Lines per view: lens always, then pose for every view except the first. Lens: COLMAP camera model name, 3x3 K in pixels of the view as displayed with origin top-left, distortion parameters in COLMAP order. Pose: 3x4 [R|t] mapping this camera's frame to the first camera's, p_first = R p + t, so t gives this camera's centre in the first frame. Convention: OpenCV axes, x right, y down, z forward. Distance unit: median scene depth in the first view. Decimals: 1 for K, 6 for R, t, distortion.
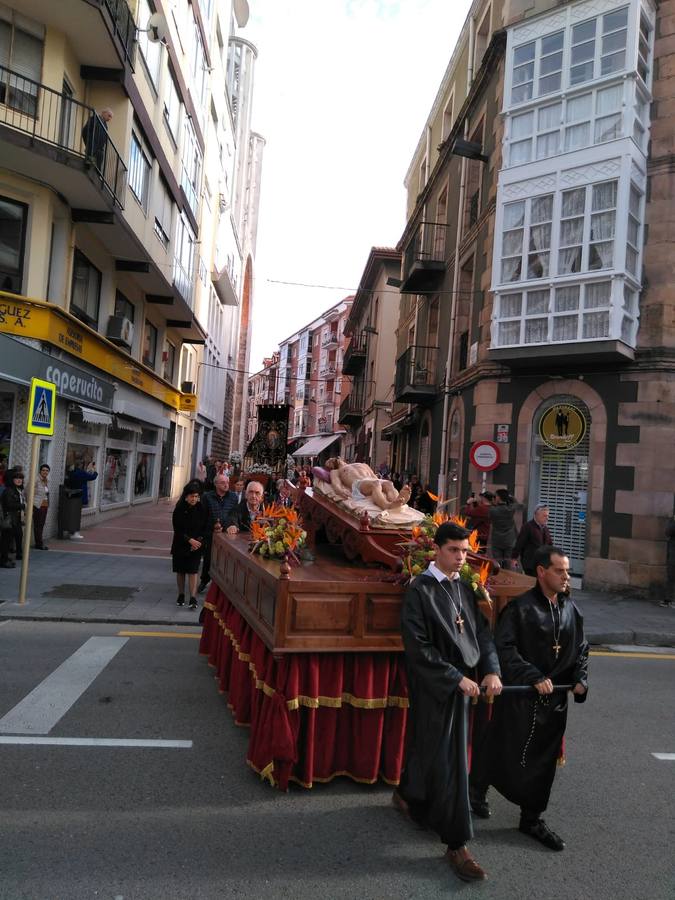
lens RADIAL K [[679.2, 0, 334.4], [0, 679.2, 449.7], [0, 0, 1]] dist [0.033820, -0.032479]
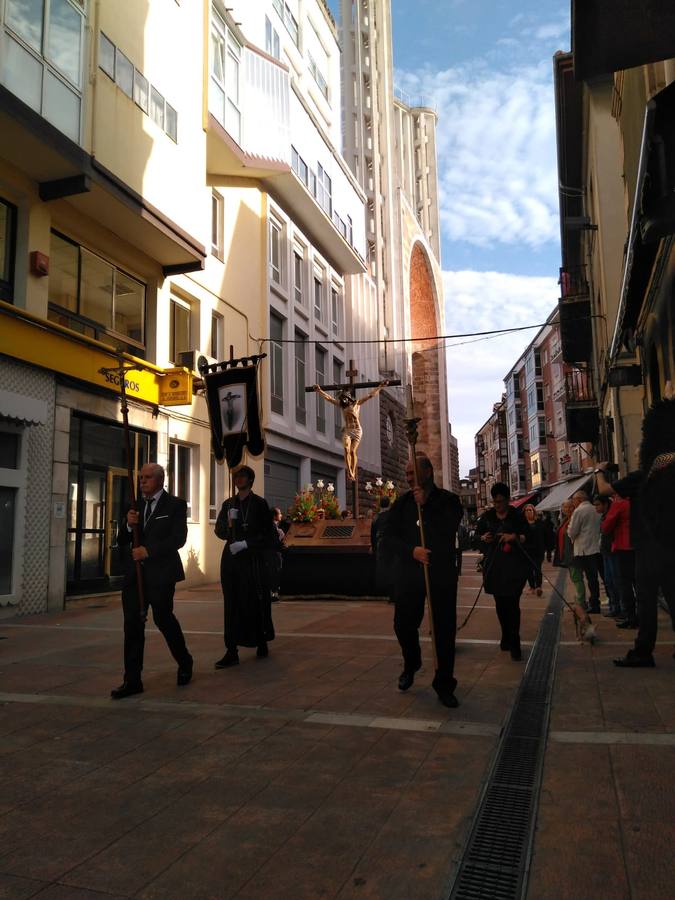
lens RADIAL K [[679.2, 0, 334.4], [0, 679.2, 449.7], [0, 0, 1]] dist [0.033820, -0.032479]
pose [[0.919060, -0.141828, -0.367713, 0.092523], [0.098031, 0.985948, -0.135263, 0.079132], [0.381730, 0.088268, 0.920049, 0.928782]]
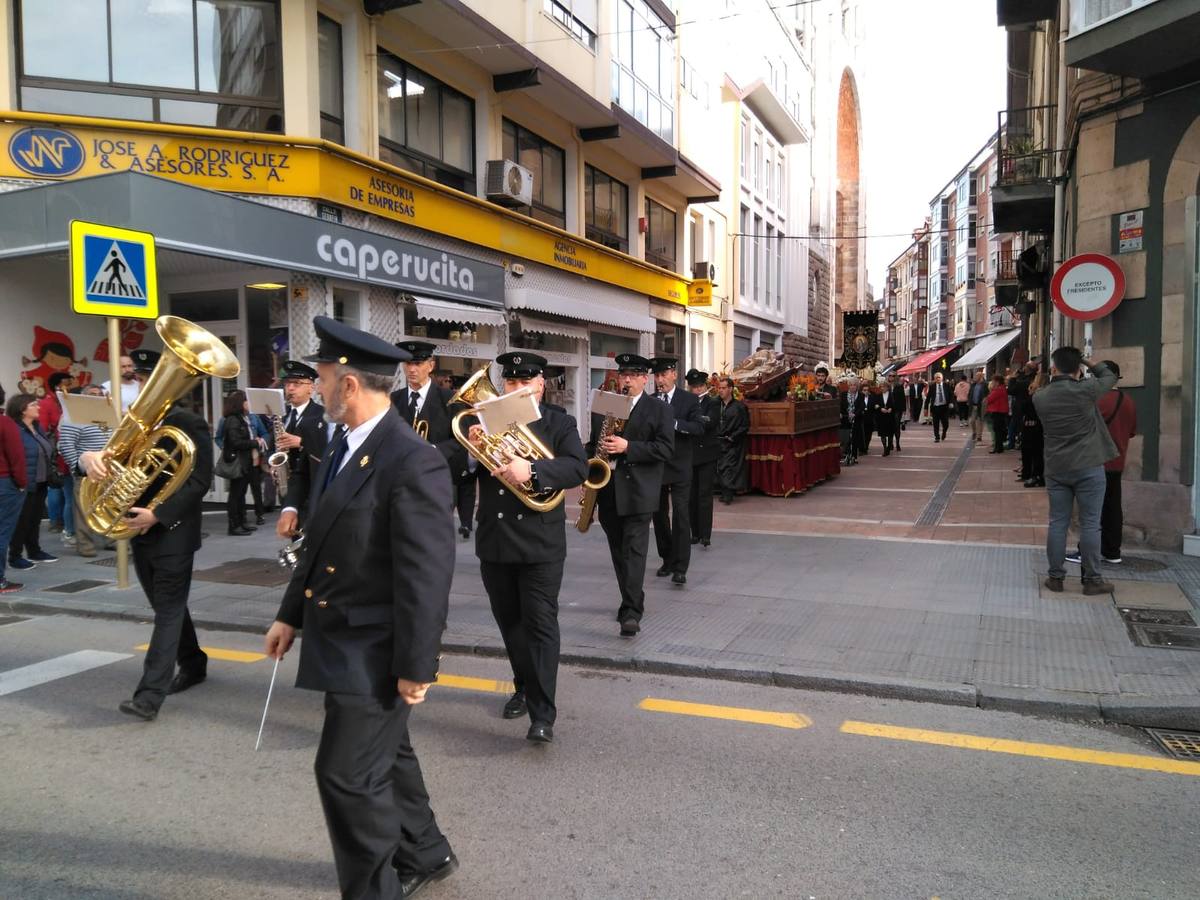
lens RADIAL K [[917.3, 0, 607.4], [0, 917.3, 448.2], [0, 0, 1]] dist [0.015158, -0.007089]
pose [[0.890117, -0.052995, -0.452641, 0.158549], [0.085459, 0.995007, 0.051561, 0.043606], [0.447648, -0.084578, 0.890201, 0.222869]]
